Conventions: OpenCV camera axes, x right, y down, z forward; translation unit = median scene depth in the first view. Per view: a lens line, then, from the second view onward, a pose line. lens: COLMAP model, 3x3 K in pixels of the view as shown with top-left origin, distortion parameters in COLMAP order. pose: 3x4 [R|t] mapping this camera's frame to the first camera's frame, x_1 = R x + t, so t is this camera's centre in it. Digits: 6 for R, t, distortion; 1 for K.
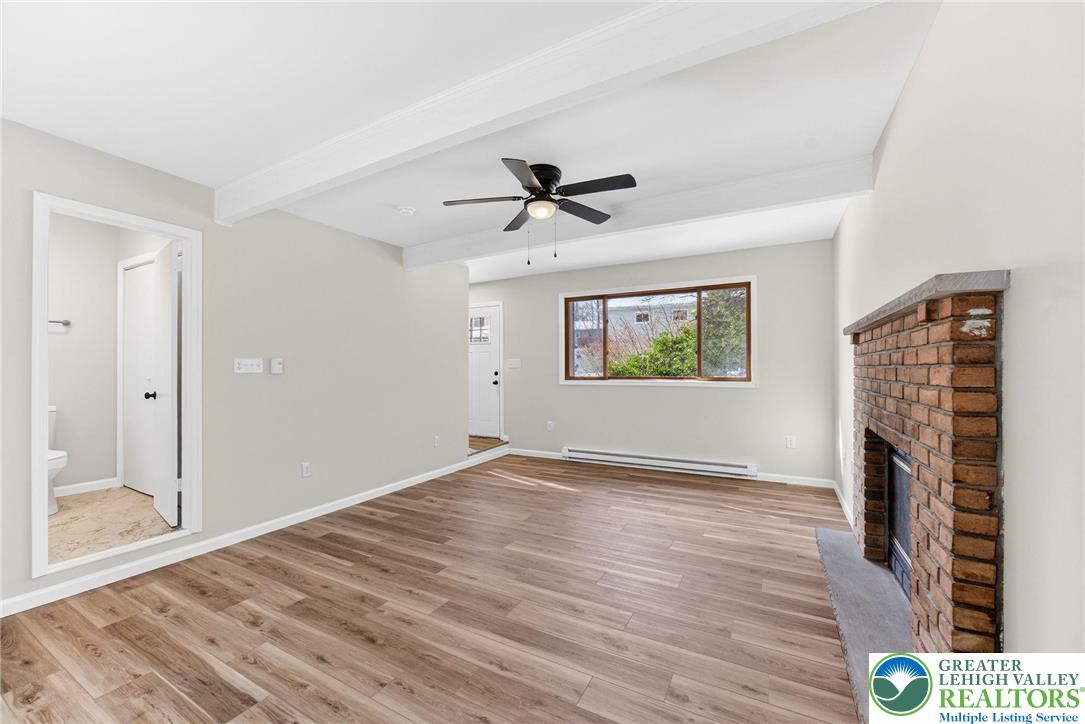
lens RADIAL K [[428.9, 0, 542.5], [0, 428.9, 362.0], [0, 0, 1]] dist [-0.034475, 0.007341]
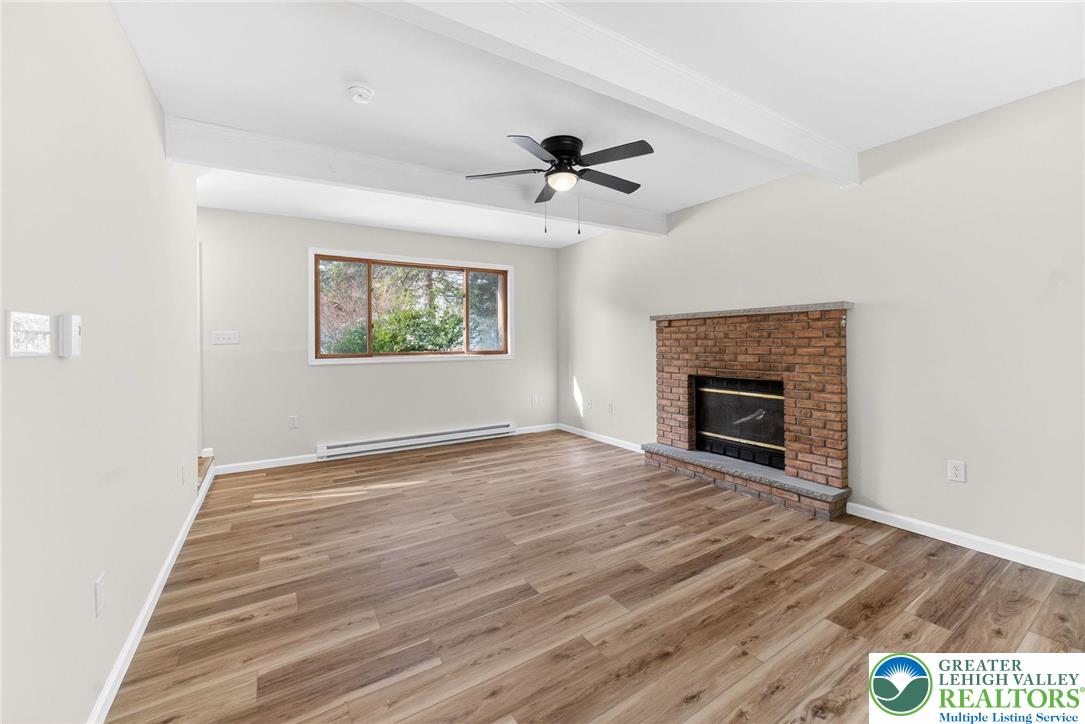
lens RADIAL K [[428.9, 0, 542.5], [0, 428.9, 362.0], [0, 0, 1]] dist [-0.034475, 0.007341]
pose [[0.482261, -0.039308, 0.875145, -0.768910], [-0.007547, 0.998769, 0.049020, 0.012270], [-0.875995, -0.030245, 0.481371, 0.501926]]
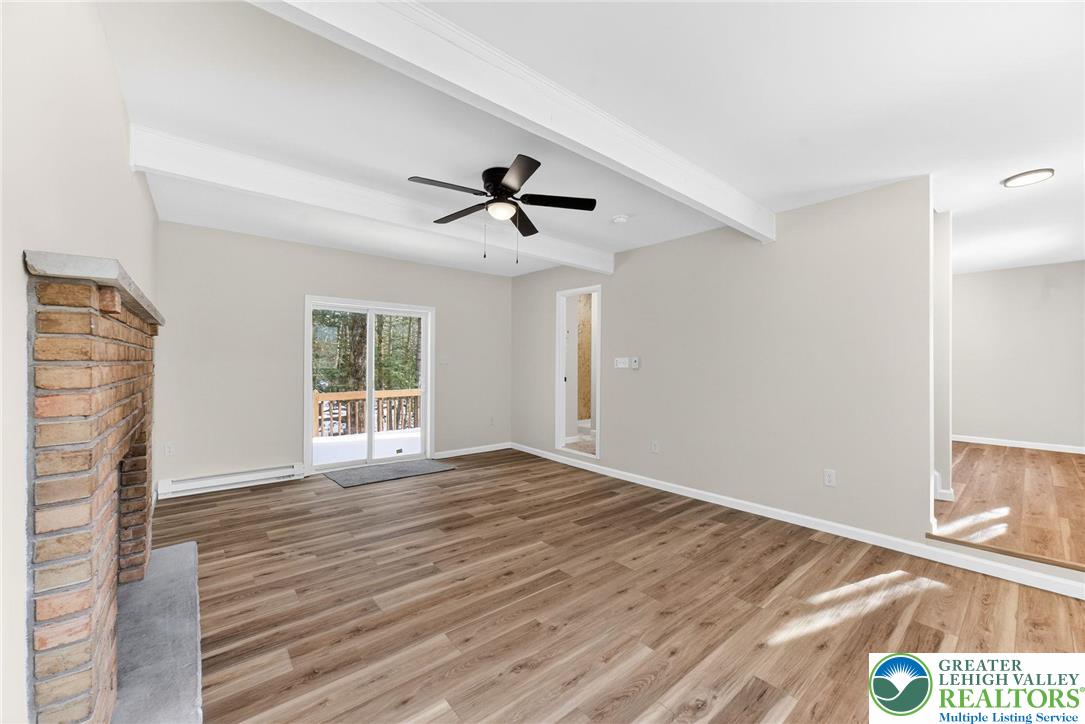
lens RADIAL K [[418.2, 0, 542.5], [0, 418.2, 362.0], [0, 0, 1]] dist [-0.031536, 0.000558]
pose [[-0.363939, -0.001701, -0.931421, 0.779821], [0.008850, 0.999947, -0.005285, 0.010294], [0.931381, -0.010166, -0.363905, 1.274739]]
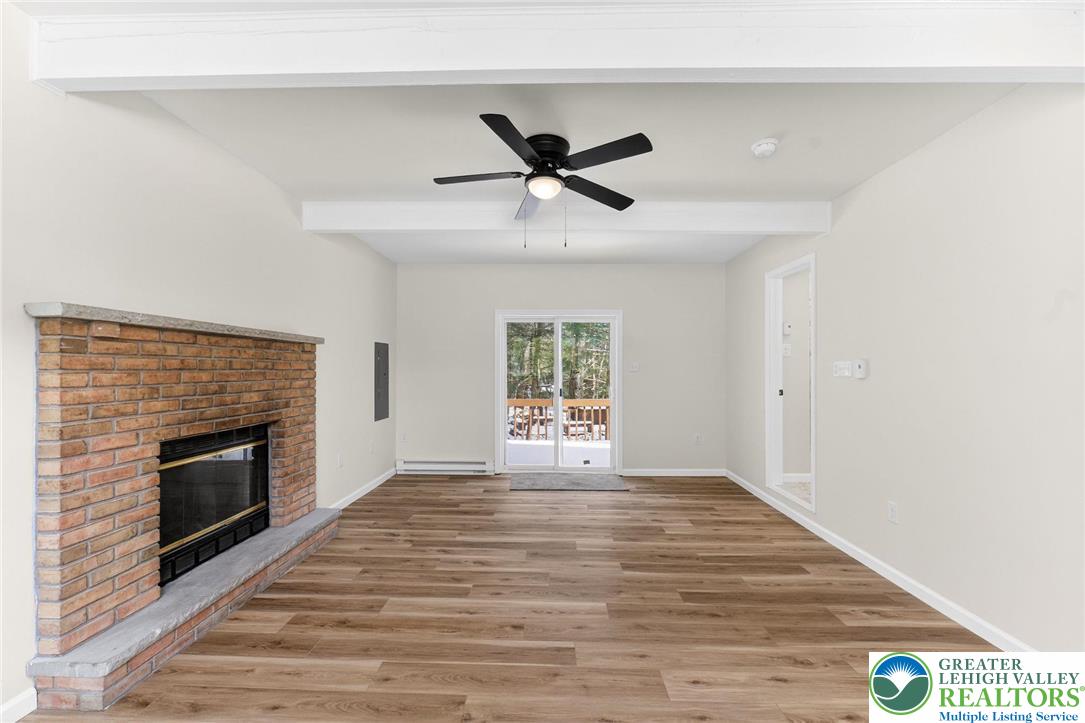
lens RADIAL K [[428.9, 0, 542.5], [0, 428.9, 361.5], [0, 0, 1]] dist [-0.034475, 0.007341]
pose [[-0.889740, -0.006045, -0.456427, 0.341688], [0.009657, 0.999439, -0.032062, 0.016689], [0.456365, -0.032934, -0.889183, 1.537273]]
